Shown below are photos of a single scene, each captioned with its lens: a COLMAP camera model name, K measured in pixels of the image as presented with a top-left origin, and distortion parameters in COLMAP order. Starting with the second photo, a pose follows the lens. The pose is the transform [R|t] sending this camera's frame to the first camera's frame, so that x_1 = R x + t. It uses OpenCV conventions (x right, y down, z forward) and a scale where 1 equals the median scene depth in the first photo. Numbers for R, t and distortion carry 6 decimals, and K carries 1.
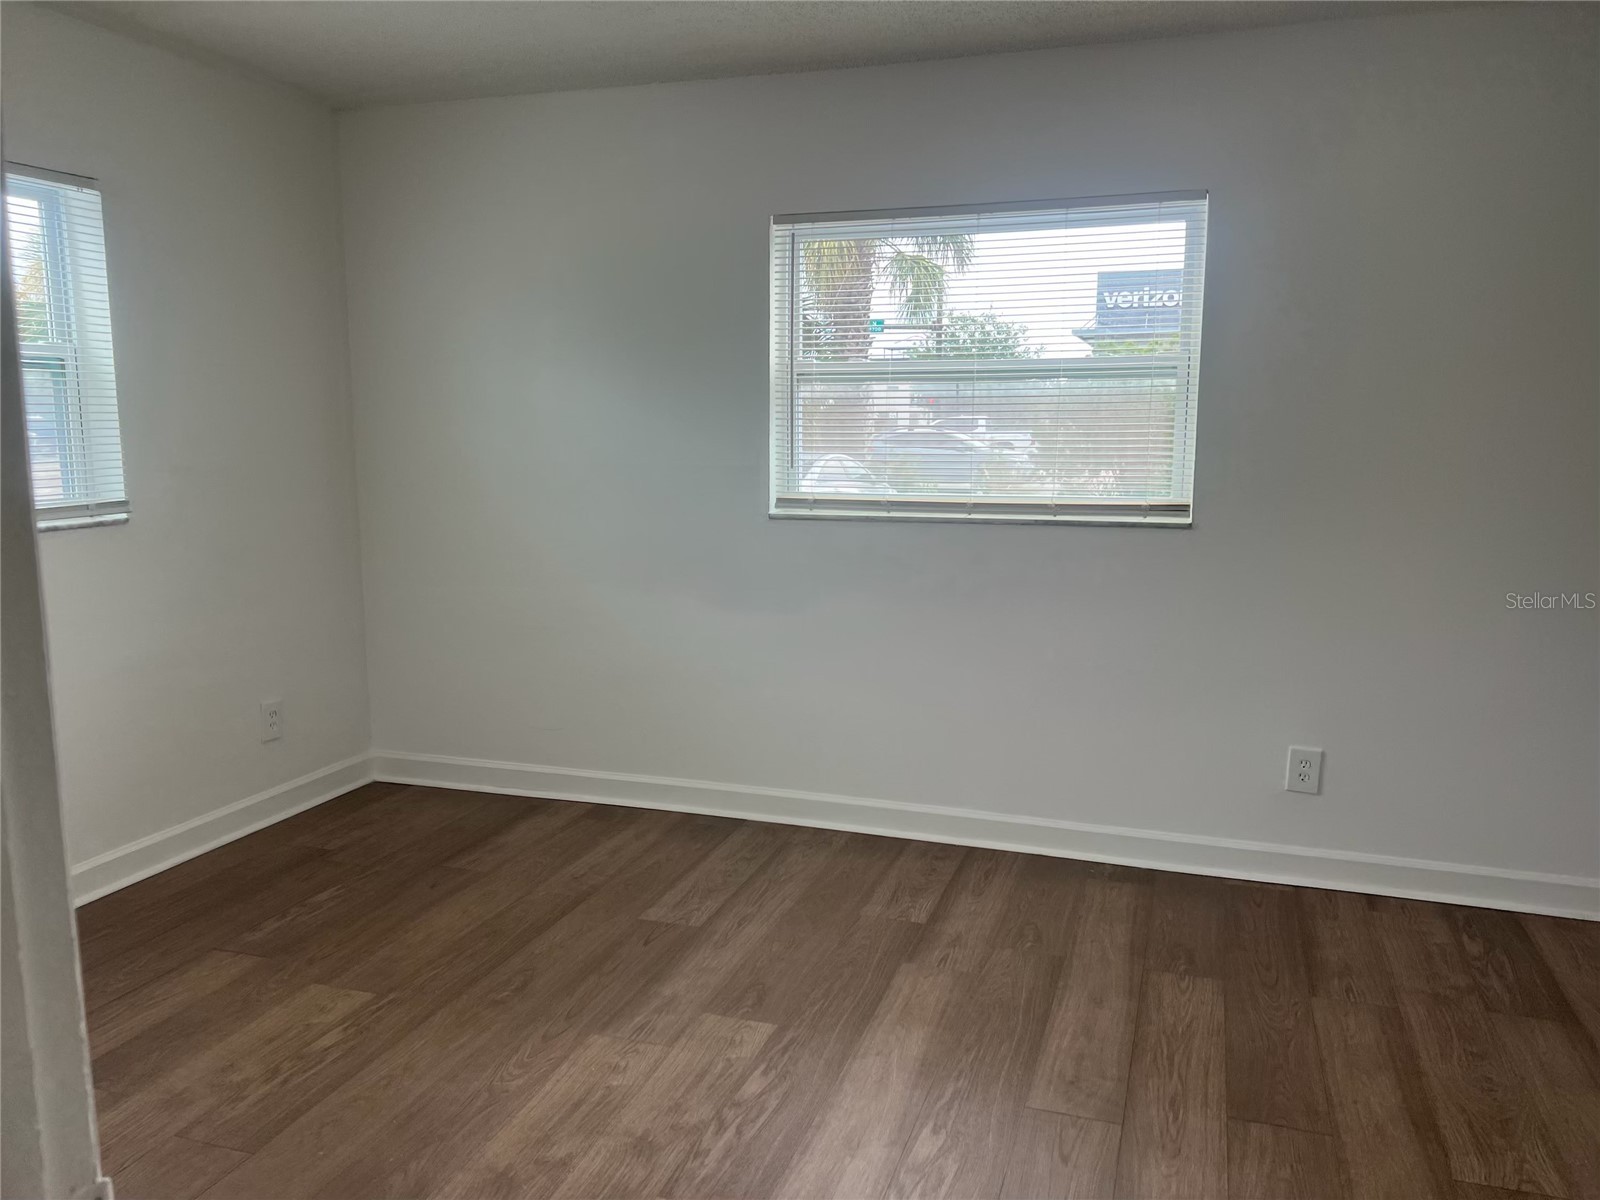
lens RADIAL K [[1208.5, 0, 819.8], [0, 1208.5, 596.0], [0, 0, 1]] dist [0.060899, -0.054805]
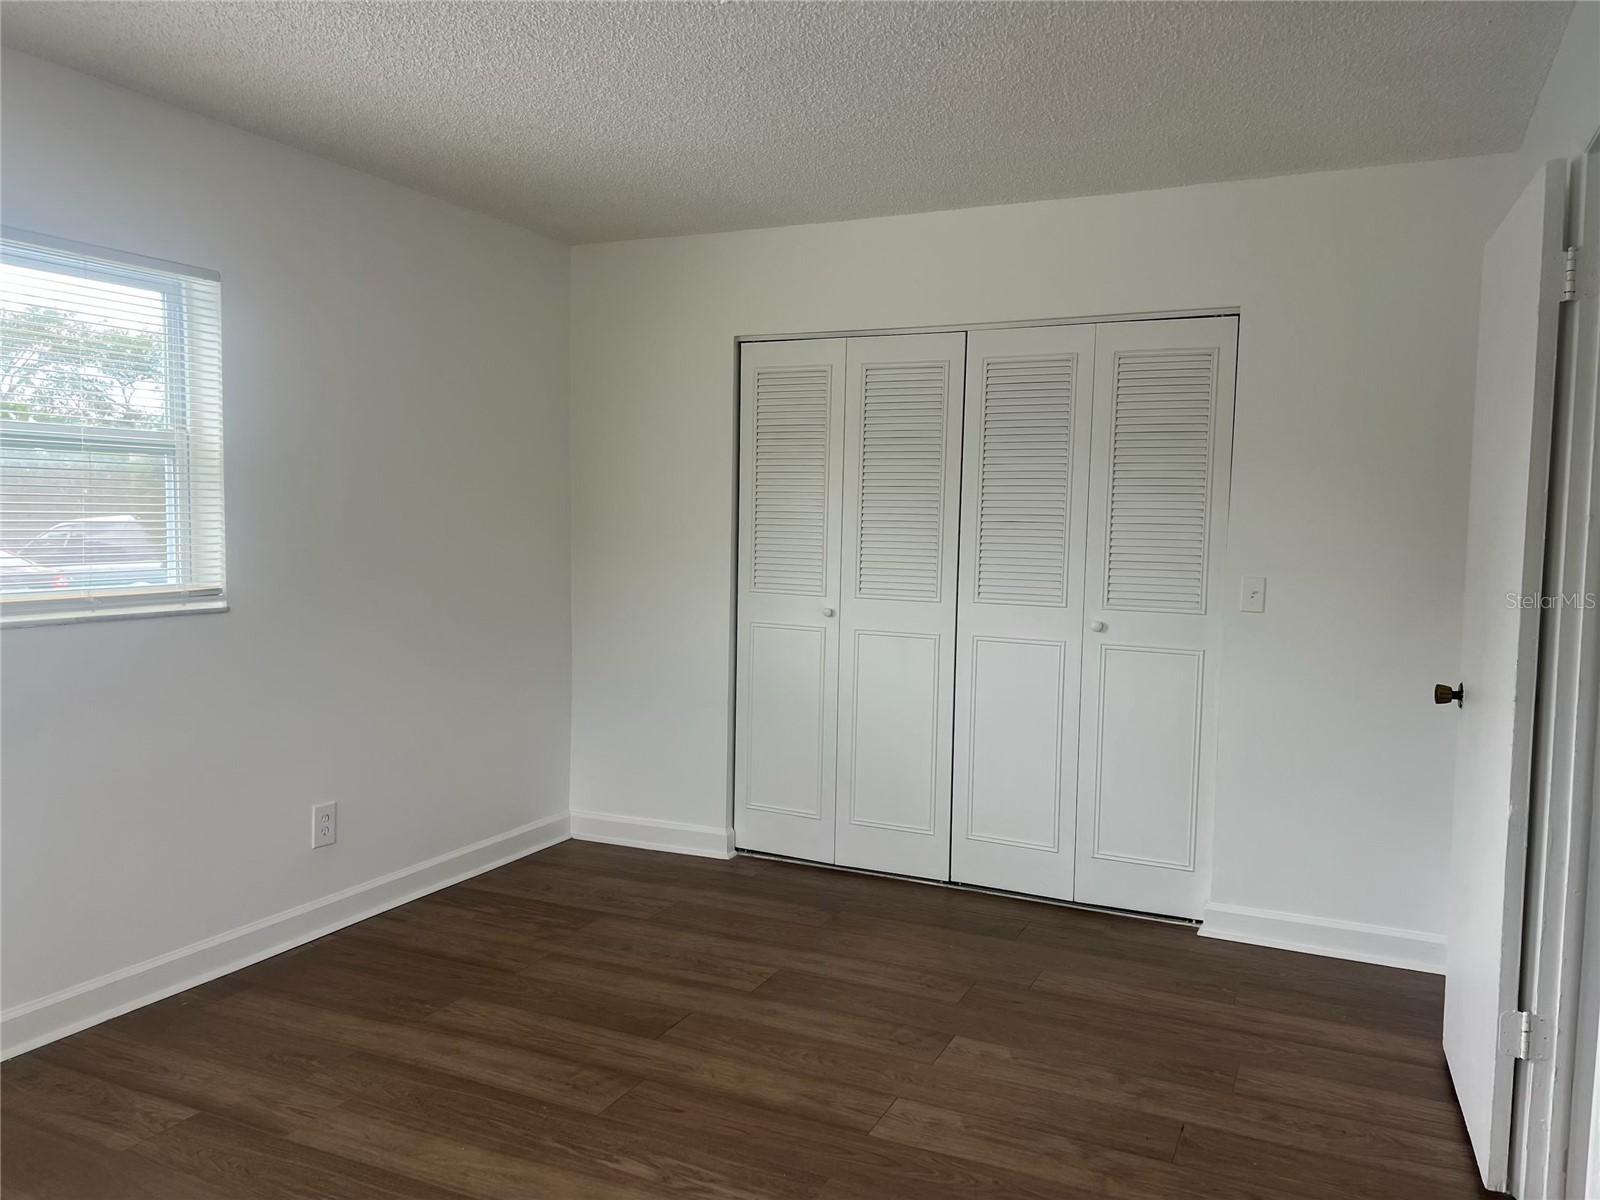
lens RADIAL K [[1208.5, 0, 819.8], [0, 1208.5, 596.0], [0, 0, 1]] dist [0.060899, -0.054805]
pose [[0.110956, -0.071049, 0.991282, -0.677359], [0.119629, 0.991143, 0.057649, -0.075171], [-0.986599, 0.112190, 0.118473, 0.456843]]
